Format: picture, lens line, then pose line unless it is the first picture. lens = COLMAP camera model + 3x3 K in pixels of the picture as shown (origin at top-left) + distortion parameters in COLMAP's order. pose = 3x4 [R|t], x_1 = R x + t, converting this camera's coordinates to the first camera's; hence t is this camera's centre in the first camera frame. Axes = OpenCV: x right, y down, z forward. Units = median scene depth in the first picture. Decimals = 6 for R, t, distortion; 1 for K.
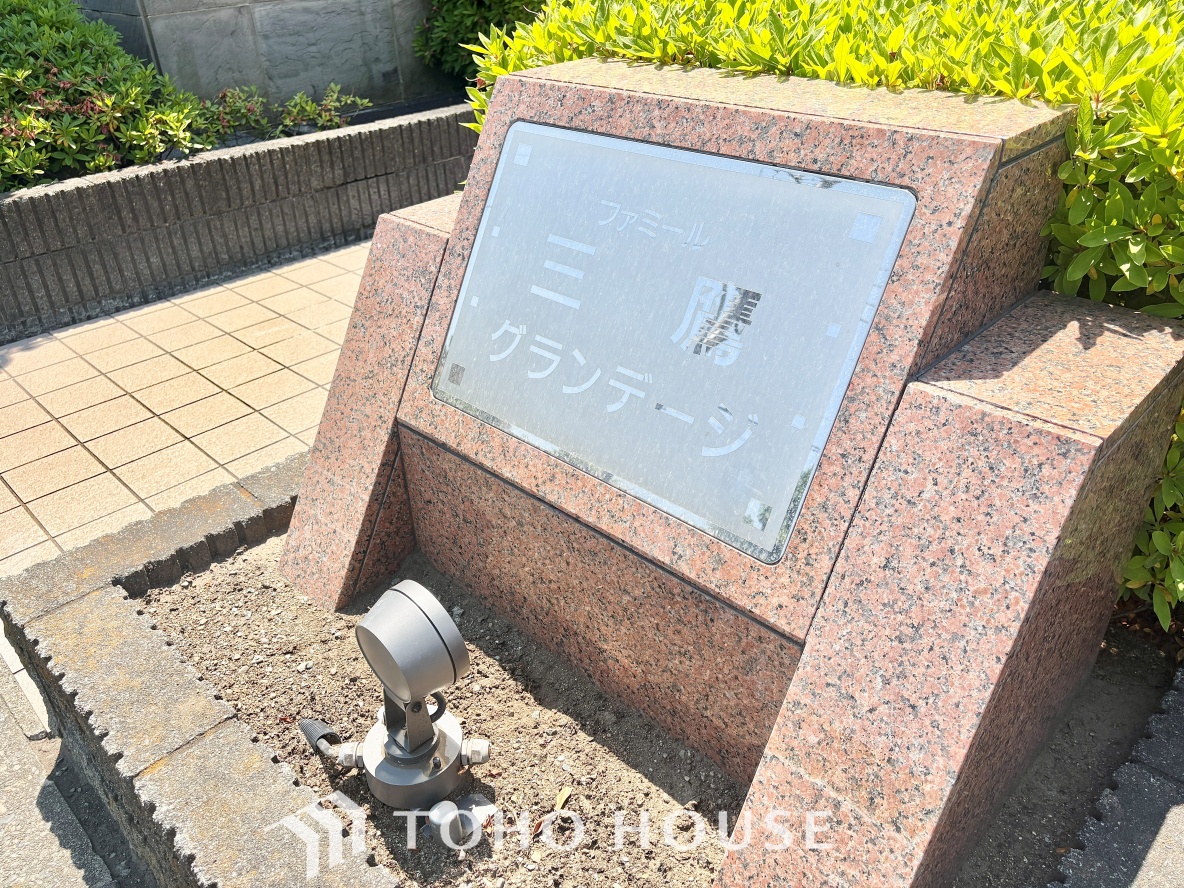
lens RADIAL K [[891.1, 0, 592.0], [0, 891.1, 444.0], [0, 0, 1]] dist [-0.038589, -0.002589]
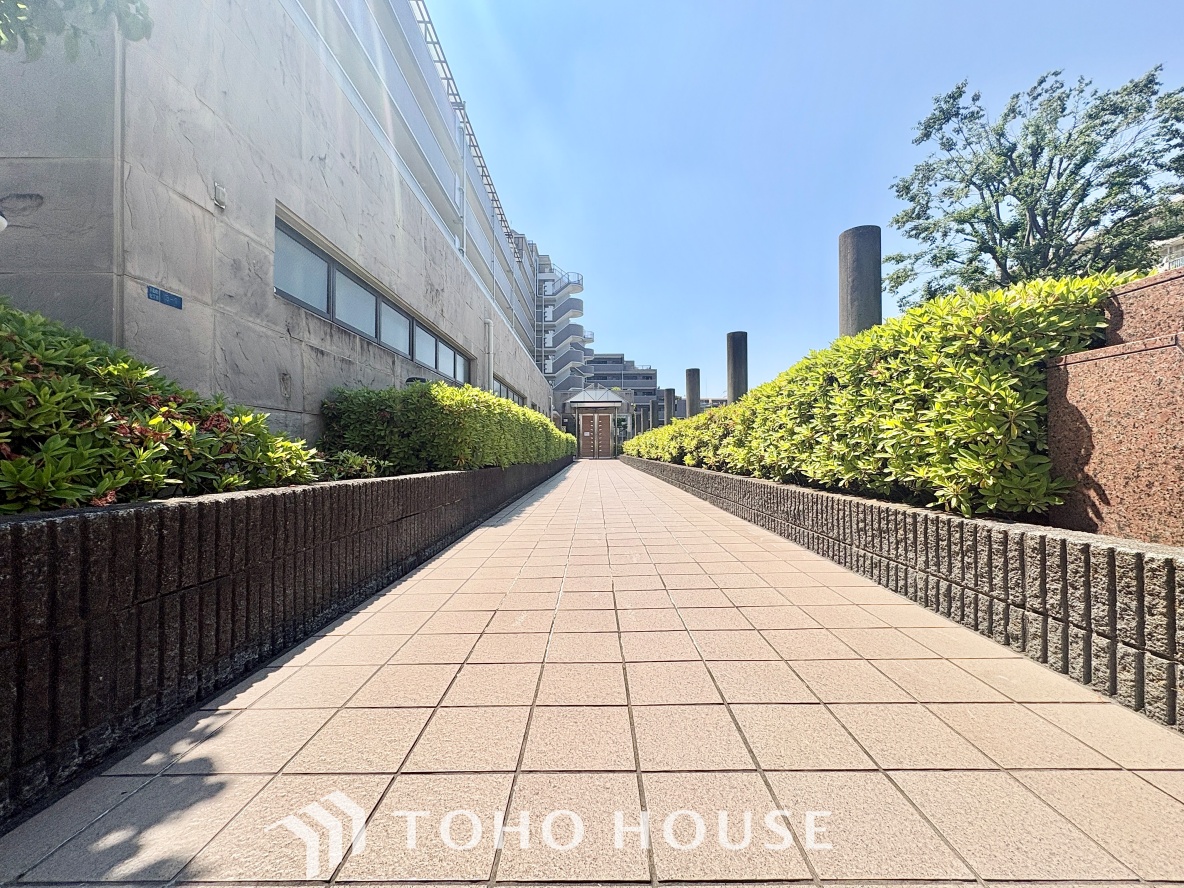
lens RADIAL K [[474.1, 0, 592.0], [0, 474.1, 444.0], [0, 0, 1]] dist [0.000781, 0.000045]
pose [[0.712354, 0.029296, 0.701209, -0.648840], [0.350687, 0.850595, -0.391798, -0.057451], [-0.607923, 0.525004, 0.595651, 0.522354]]
